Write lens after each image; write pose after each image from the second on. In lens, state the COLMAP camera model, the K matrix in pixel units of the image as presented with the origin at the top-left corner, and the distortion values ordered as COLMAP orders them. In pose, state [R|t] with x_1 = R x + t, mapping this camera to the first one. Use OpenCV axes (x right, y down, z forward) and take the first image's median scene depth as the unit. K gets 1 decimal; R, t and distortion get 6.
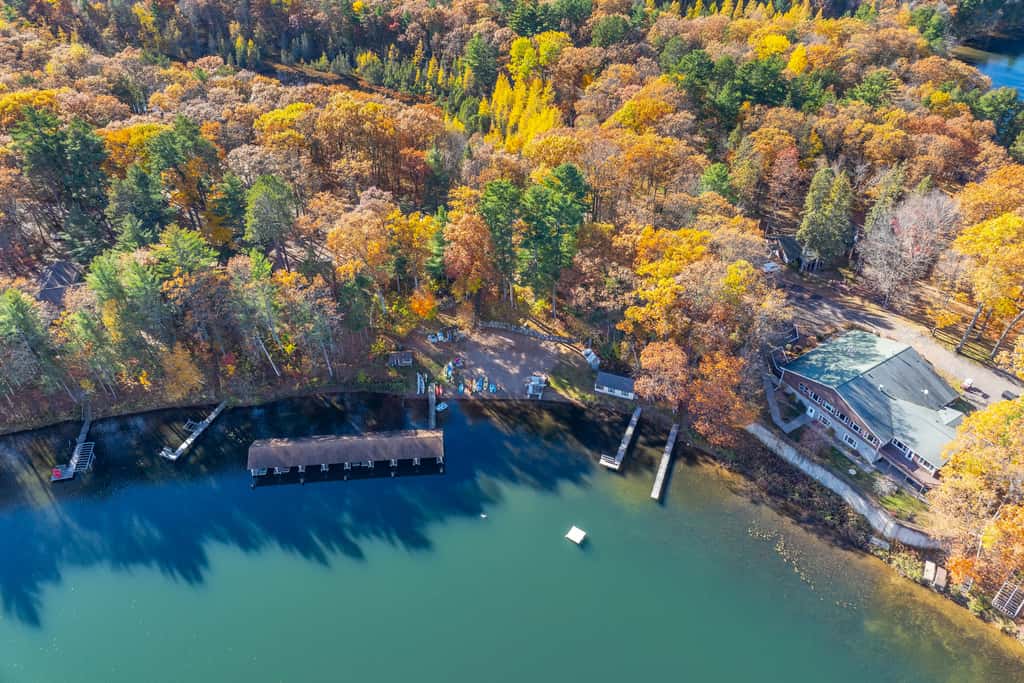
lens RADIAL K [[740.4, 0, 512.0], [0, 740.4, 341.5], [0, 0, 1]] dist [-0.013975, -0.000900]
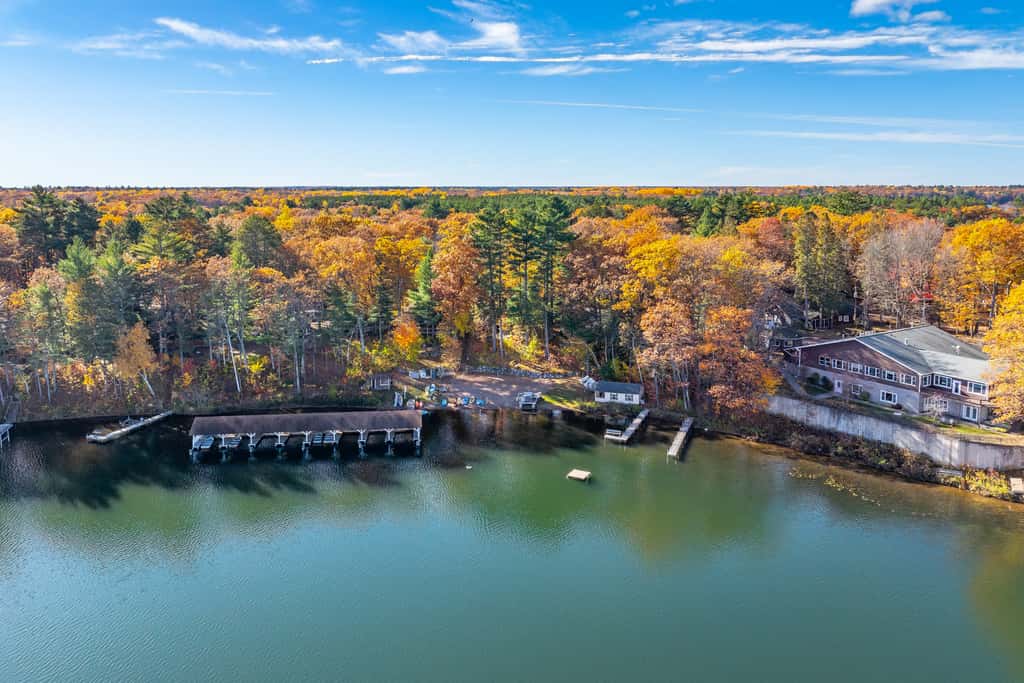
lens RADIAL K [[805.5, 0, 513.3], [0, 805.5, 311.5], [0, 0, 1]] dist [-0.012197, -0.003589]
pose [[0.999887, -0.004281, 0.014421, 0.000459], [0.011100, 0.857021, -0.515161, 0.486147], [-0.010154, 0.515263, 0.856972, 0.123900]]
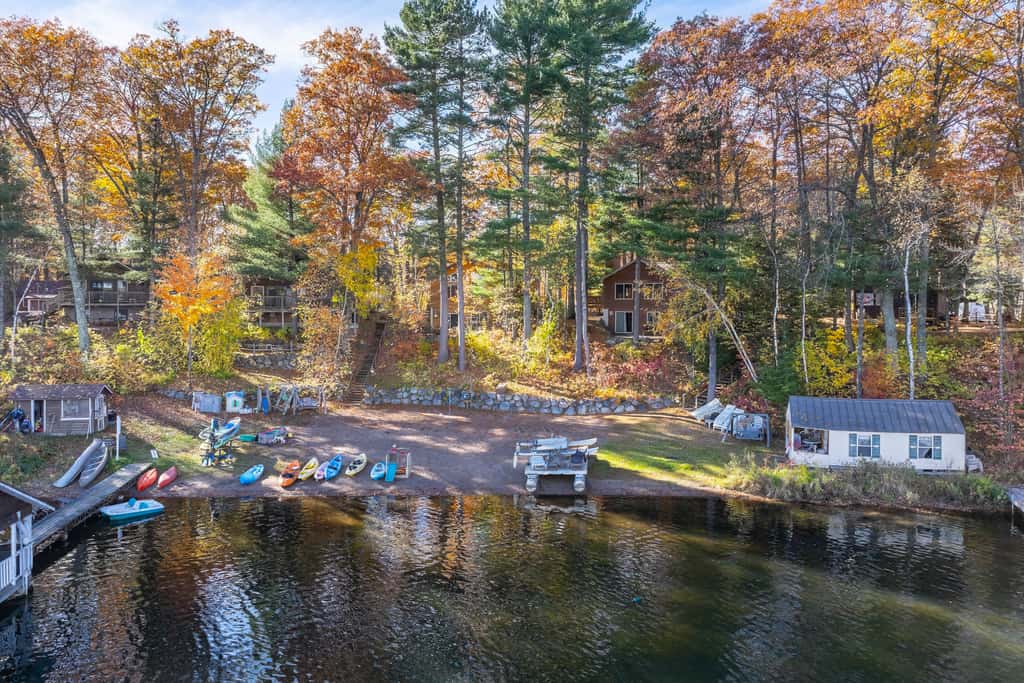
lens RADIAL K [[723.3, 0, 512.0], [0, 723.3, 341.5], [0, 0, 1]] dist [-0.035448, -0.000397]
pose [[0.997676, 0.001981, 0.068114, 0.000530], [0.040562, 0.785940, -0.616971, 0.186203], [-0.054756, 0.618299, 0.784033, 0.815819]]
